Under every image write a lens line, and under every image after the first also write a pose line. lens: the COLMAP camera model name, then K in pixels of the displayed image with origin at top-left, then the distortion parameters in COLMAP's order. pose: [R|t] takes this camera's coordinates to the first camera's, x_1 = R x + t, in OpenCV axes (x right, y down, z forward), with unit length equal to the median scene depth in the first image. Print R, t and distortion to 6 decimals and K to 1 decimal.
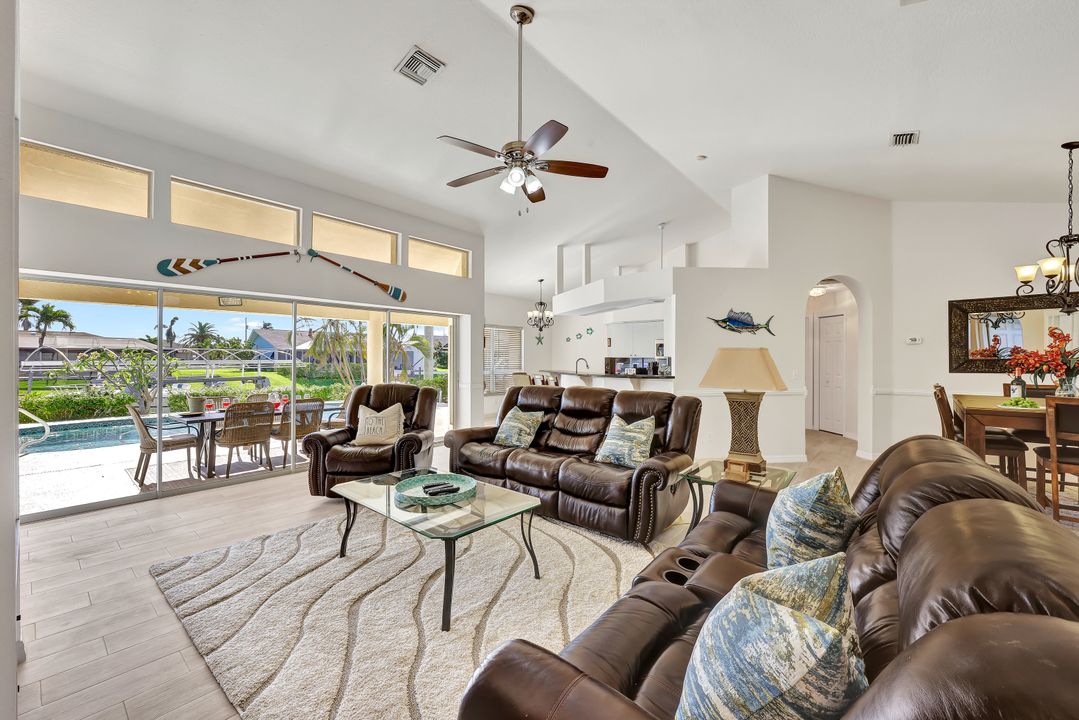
lens RADIAL K [[430.5, 0, 538.7], [0, 430.5, 357.1], [0, 0, 1]] dist [-0.004376, -0.000461]
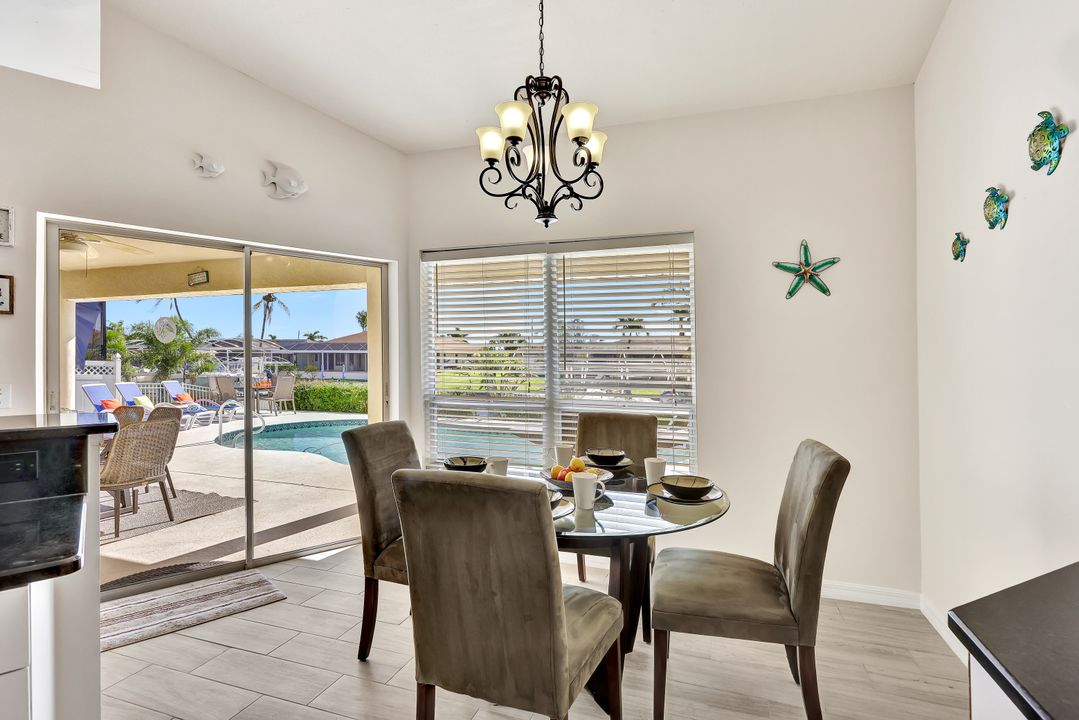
lens RADIAL K [[503.2, 0, 554.0], [0, 503.2, 356.4], [0, 0, 1]] dist [-0.003212, -0.000694]
pose [[0.383256, -0.003564, -0.923635, 0.221272], [-0.004984, 0.999970, -0.005926, 0.003386], [0.923629, 0.006875, 0.383227, 0.913483]]
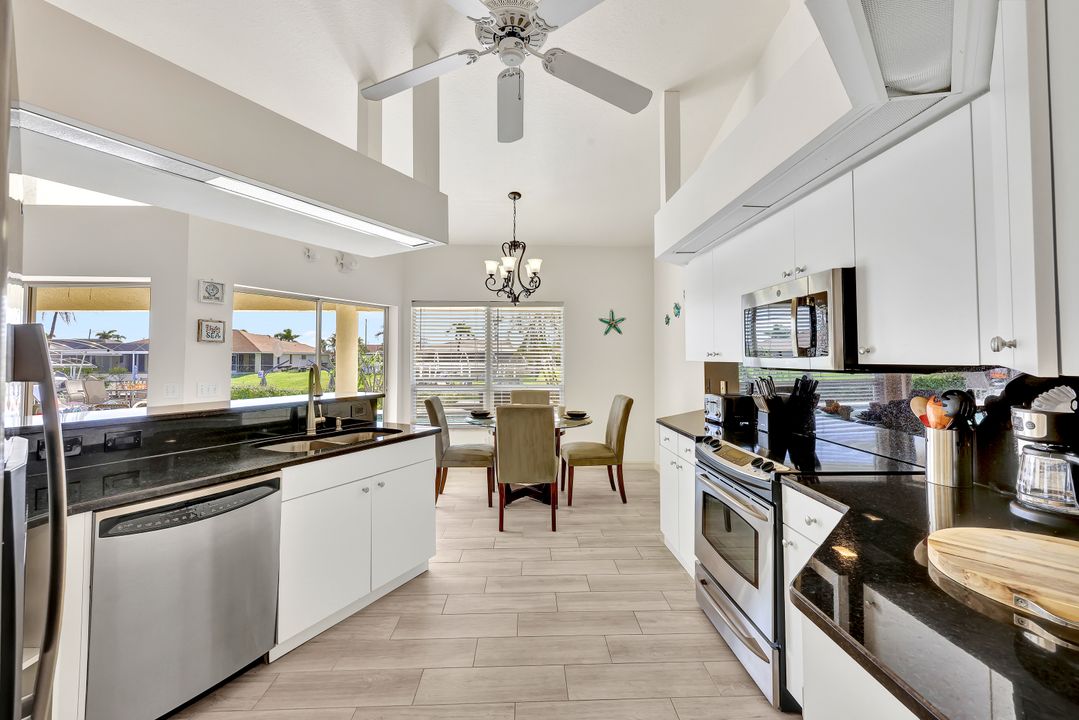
lens RADIAL K [[430.5, 0, 538.7], [0, 430.5, 357.1], [0, 0, 1]] dist [-0.004376, -0.000461]
pose [[0.680301, -0.003327, -0.732925, 0.353497], [0.001530, 0.999994, -0.003119, -0.002731], [0.732931, 0.001001, 0.680302, 0.708129]]
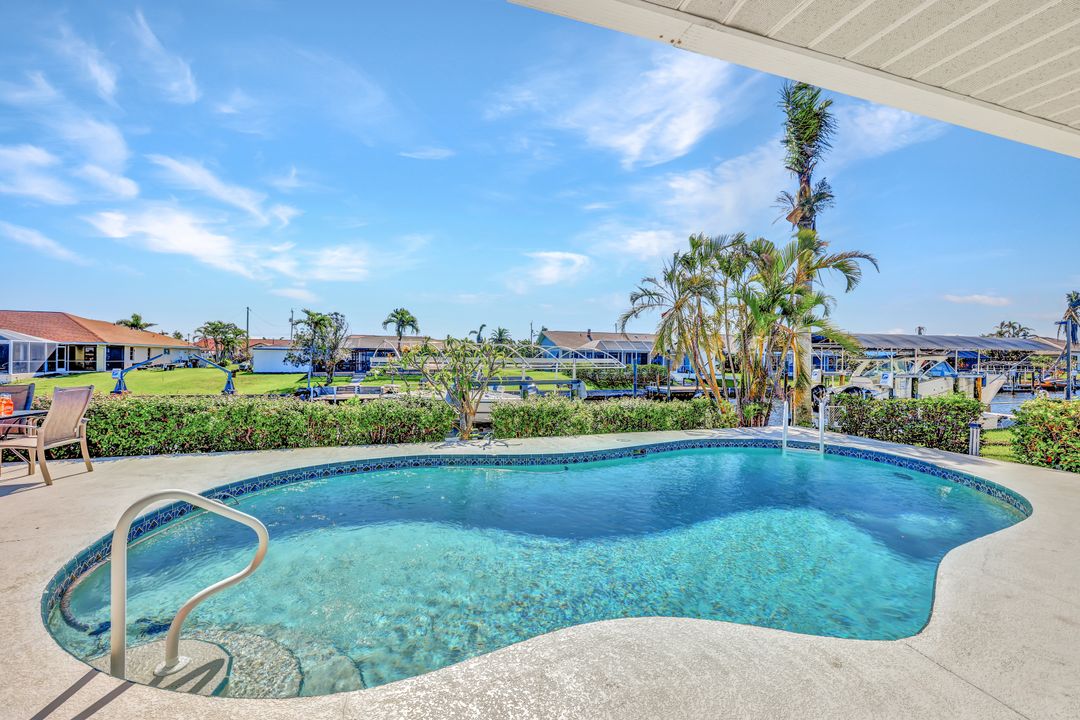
lens RADIAL K [[430.9, 0, 539.2], [0, 430.9, 357.1], [0, 0, 1]] dist [-0.004376, -0.000461]
pose [[0.842611, 0.006677, -0.538482, -0.586265], [-0.010573, 0.999936, -0.004144, 0.014741], [0.538420, 0.009185, 0.842627, 0.632321]]
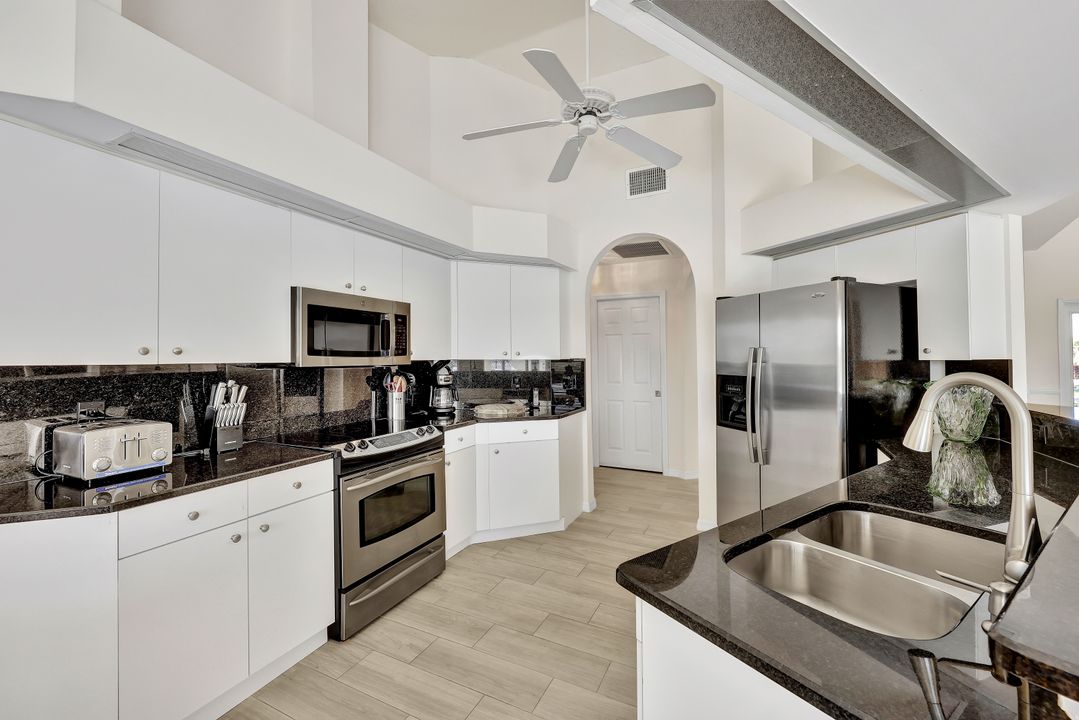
lens RADIAL K [[425.0, 0, 540.4], [0, 425.0, 353.8], [0, 0, 1]] dist [0.000543, 0.000021]
pose [[-0.242118, 0.006047, 0.970228, 0.011148], [0.007353, 0.999963, -0.004398, -0.002350], [-0.970219, 0.006069, -0.242153, 0.896088]]
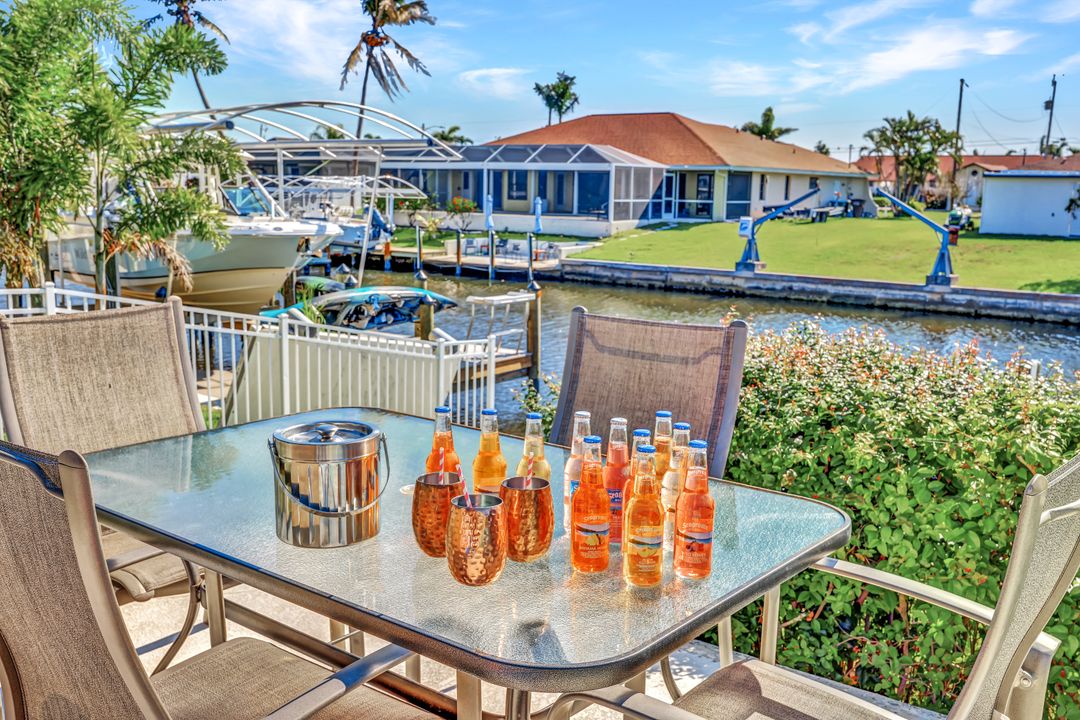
lens RADIAL K [[1015.7, 0, 540.0], [0, 1015.7, 360.0], [0, 0, 1]] dist [-0.005532, -0.000804]
pose [[0.046941, 0.170516, -0.984236, -1.198537], [-0.018449, 0.985302, 0.169821, 0.015254], [0.998727, 0.010186, 0.049397, 0.677679]]
